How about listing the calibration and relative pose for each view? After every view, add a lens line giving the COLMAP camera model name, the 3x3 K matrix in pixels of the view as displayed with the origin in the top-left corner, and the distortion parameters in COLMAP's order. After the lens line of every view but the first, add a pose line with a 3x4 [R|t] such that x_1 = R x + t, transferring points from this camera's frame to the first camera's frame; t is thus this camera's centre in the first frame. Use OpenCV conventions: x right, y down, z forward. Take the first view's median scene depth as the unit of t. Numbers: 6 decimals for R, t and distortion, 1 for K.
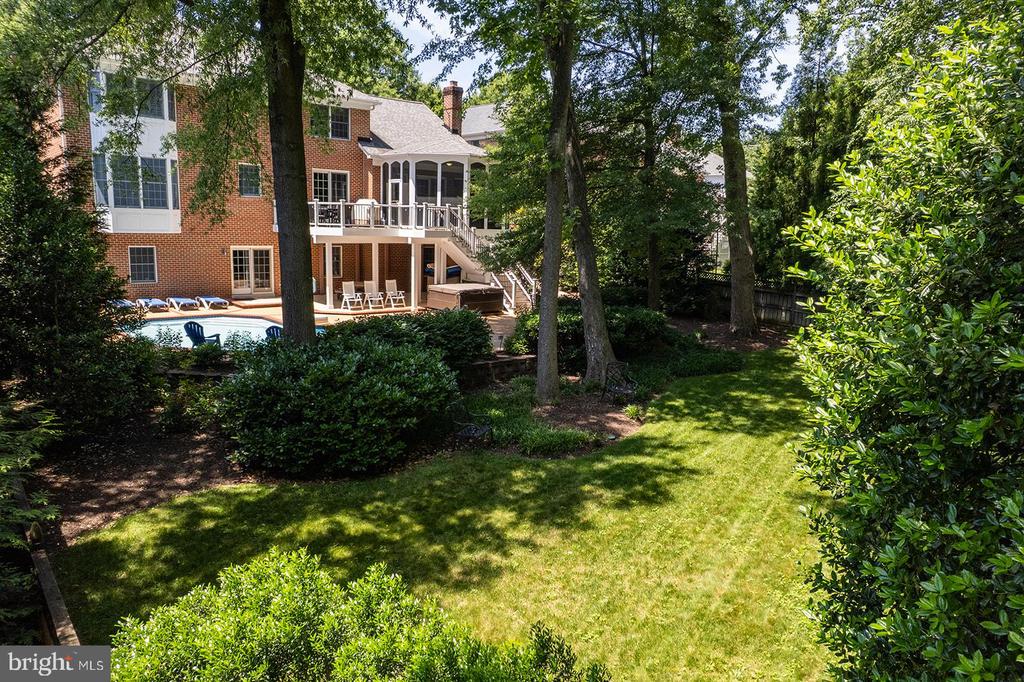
lens RADIAL K [[664.0, 0, 517.9], [0, 664.0, 342.8], [0, 0, 1]] dist [-0.072991, 0.072295]
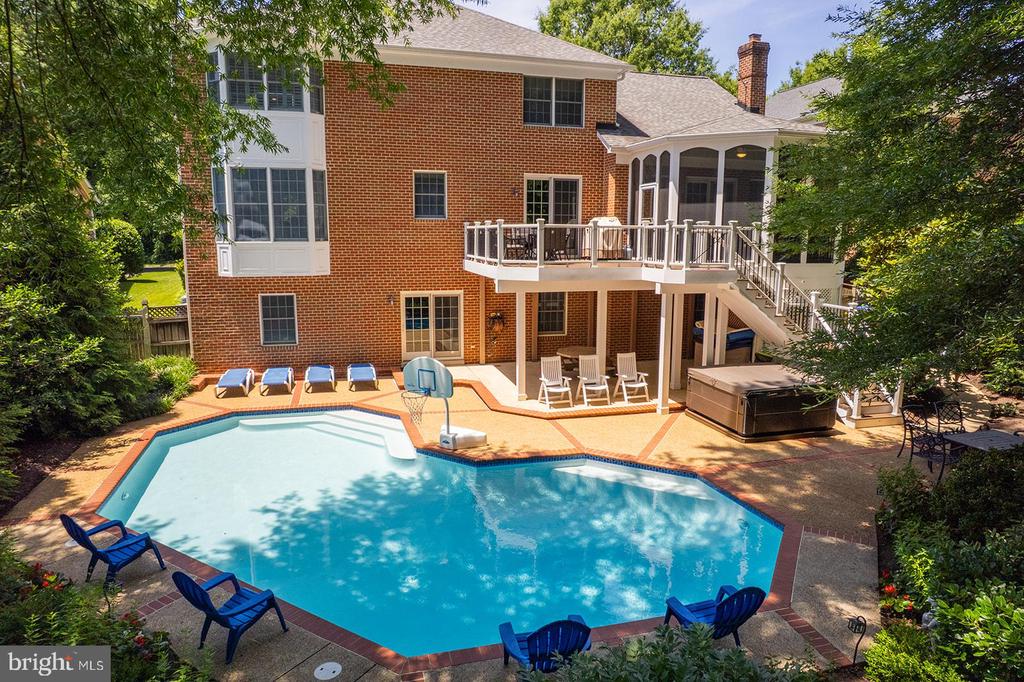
lens RADIAL K [[651.3, 0, 515.6], [0, 651.3, 344.3], [0, 0, 1]] dist [-0.045252, -0.000919]
pose [[0.902500, 0.043135, -0.428523, -0.033393], [-0.052994, 0.998533, -0.011095, -0.088631], [0.427416, 0.032723, 0.903463, 0.425020]]
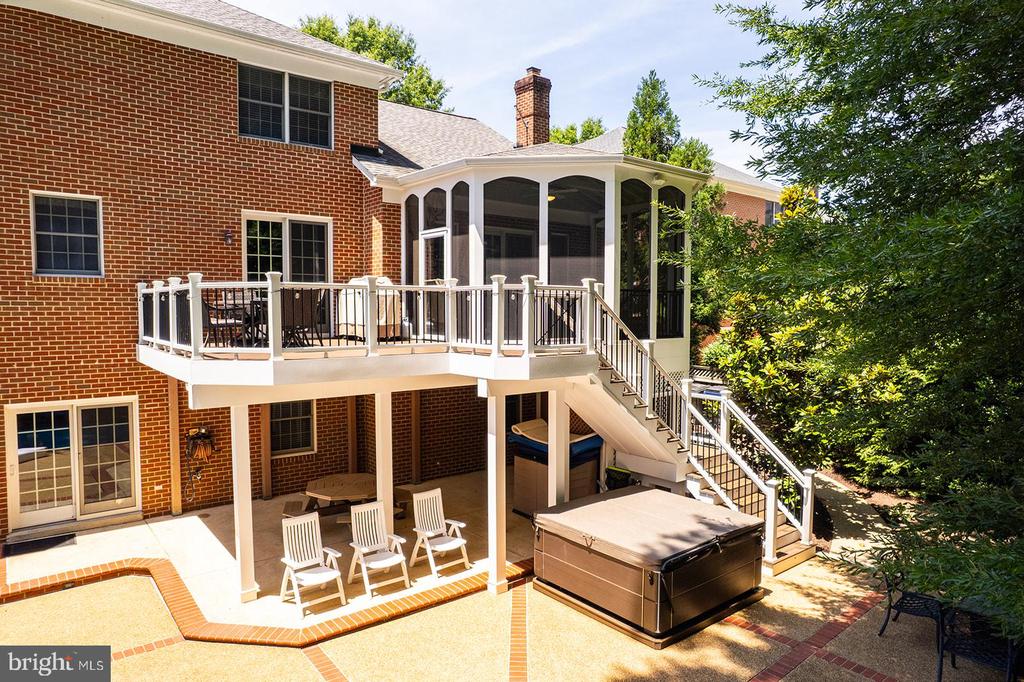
lens RADIAL K [[664.0, 0, 517.9], [0, 664.0, 342.8], [0, 0, 1]] dist [-0.072991, 0.072295]
pose [[0.998771, -0.029276, -0.039996, -0.122851], [0.023831, 0.991174, -0.130405, -0.123763], [0.043461, 0.129292, 0.990654, 0.617969]]
